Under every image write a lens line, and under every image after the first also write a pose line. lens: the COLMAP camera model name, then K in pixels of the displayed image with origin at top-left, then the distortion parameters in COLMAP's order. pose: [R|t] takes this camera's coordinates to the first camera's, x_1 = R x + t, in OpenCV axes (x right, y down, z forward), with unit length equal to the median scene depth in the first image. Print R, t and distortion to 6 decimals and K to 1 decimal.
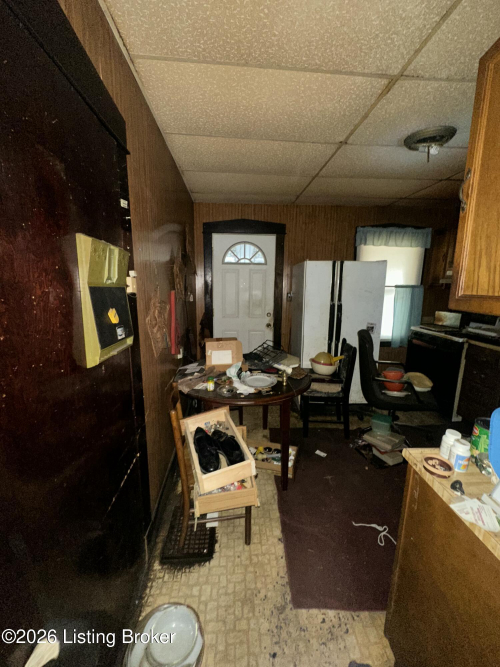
lens RADIAL K [[264.6, 0, 247.8], [0, 264.6, 329.2], [0, 0, 1]] dist [-0.004860, 0.001232]
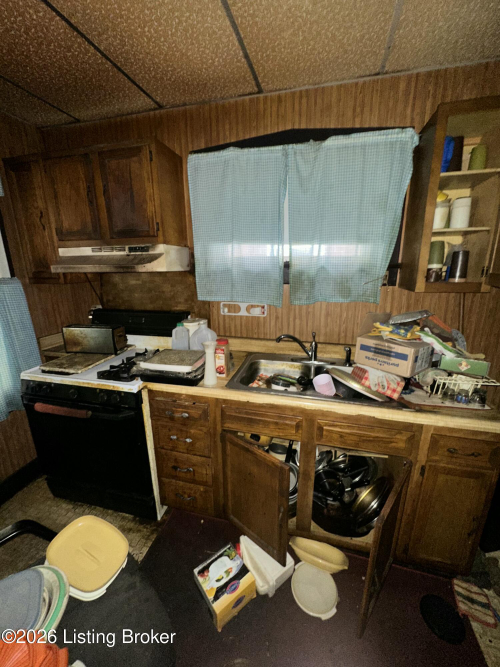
lens RADIAL K [[264.6, 0, 250.8], [0, 264.6, 330.4], [0, 0, 1]] dist [-0.004860, 0.001232]
pose [[0.300590, -0.247803, 0.920999, 0.351191], [0.182599, 0.962747, 0.199440, -0.099454], [-0.936111, 0.108224, 0.334641, 0.490660]]
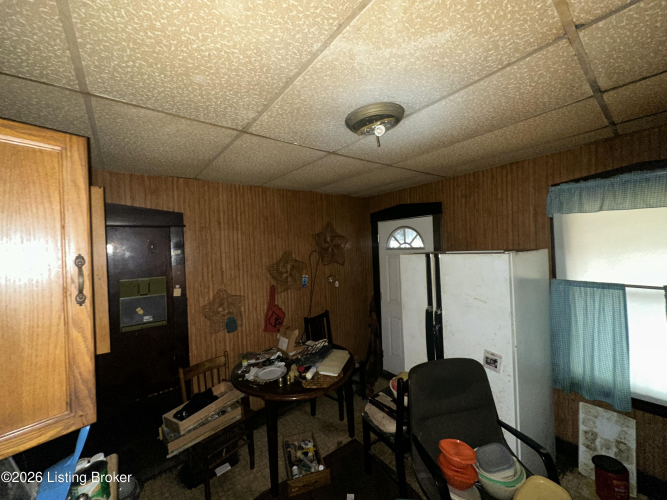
lens RADIAL K [[264.6, 0, 333.0], [0, 264.6, 246.6], [0, 0, 1]] dist [-0.004860, 0.001232]
pose [[0.587994, -0.031073, -0.808268, 0.647001], [-0.093449, 0.989961, -0.106039, -0.142921], [0.803449, 0.137882, 0.579188, 0.271759]]
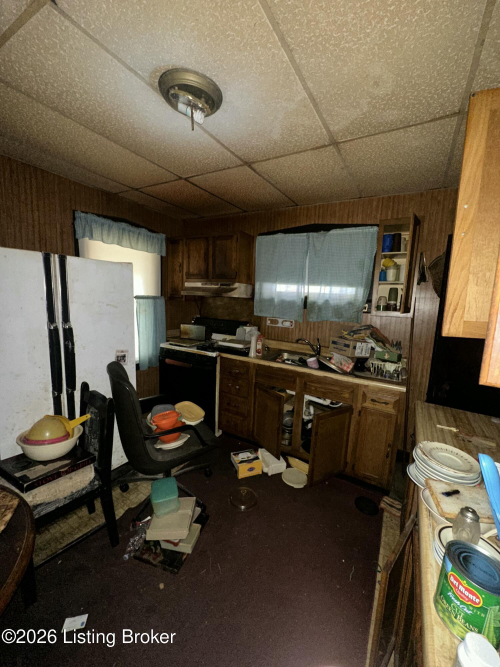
lens RADIAL K [[264.6, 0, 252.8], [0, 264.6, 331.4], [0, 0, 1]] dist [-0.004860, 0.001232]
pose [[0.542297, -0.095647, 0.834725, 0.063740], [0.110265, 0.993008, 0.042148, -0.054898], [-0.832920, 0.069184, 0.549052, 0.272965]]
